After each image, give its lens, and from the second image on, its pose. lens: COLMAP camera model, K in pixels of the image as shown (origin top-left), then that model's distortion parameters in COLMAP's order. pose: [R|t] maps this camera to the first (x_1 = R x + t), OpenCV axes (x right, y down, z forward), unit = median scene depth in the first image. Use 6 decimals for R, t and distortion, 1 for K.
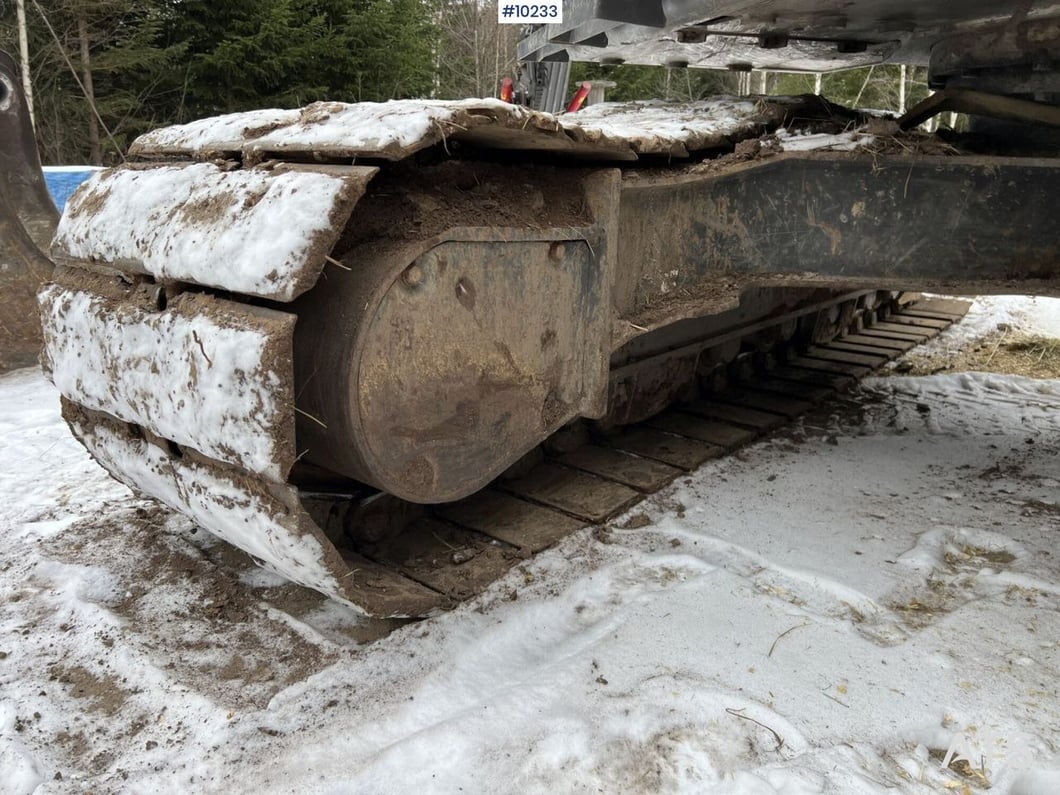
lens RADIAL K [[787.0, 0, 530.3], [0, 787.0, 409.1], [0, 0, 1]] dist [0.052577, -0.059571]
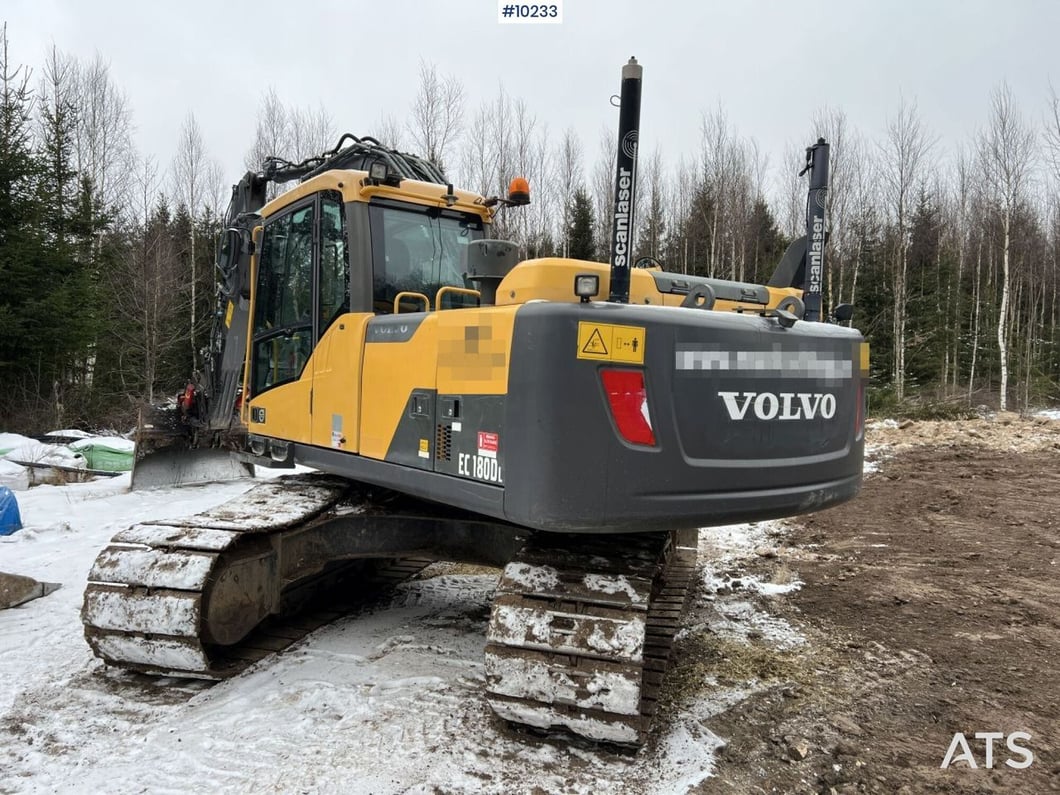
lens RADIAL K [[809.3, 0, 529.8], [0, 809.3, 376.9], [0, 0, 1]] dist [0.064331, -0.085428]
pose [[0.916492, -0.008507, 0.399962, -0.325110], [0.121453, 0.958503, -0.257917, 0.082203], [-0.381171, 0.284955, 0.879494, -2.870626]]
